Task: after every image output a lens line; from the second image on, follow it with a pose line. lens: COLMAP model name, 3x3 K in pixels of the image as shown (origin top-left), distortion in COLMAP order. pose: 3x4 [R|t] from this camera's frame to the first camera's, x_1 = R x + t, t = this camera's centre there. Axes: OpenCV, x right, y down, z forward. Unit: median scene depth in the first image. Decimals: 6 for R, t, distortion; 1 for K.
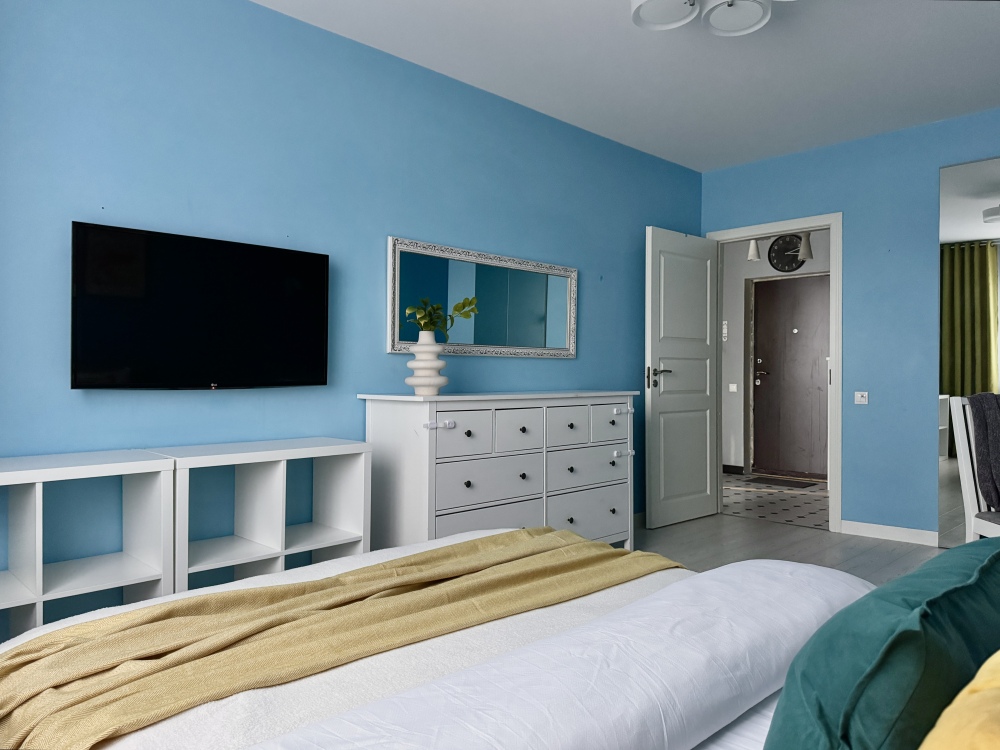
lens RADIAL K [[738.6, 0, 499.6], [0, 738.6, 373.1], [0, 0, 1]] dist [0.026522, -0.028801]
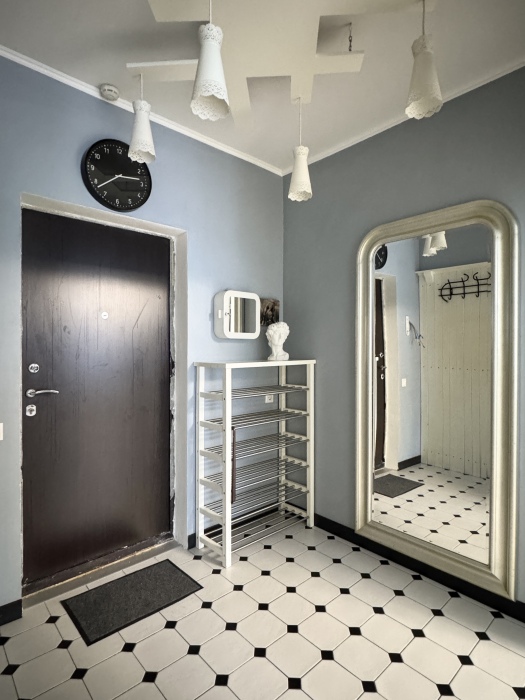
lens RADIAL K [[384.9, 0, 262.2], [0, 384.9, 349.0], [0, 0, 1]] dist [0.001448, 0.000234]
pose [[0.043770, -0.008169, 0.999008, 0.095510], [0.000730, 0.999967, 0.008145, -0.031464], [-0.999041, 0.000373, 0.043774, 0.834101]]
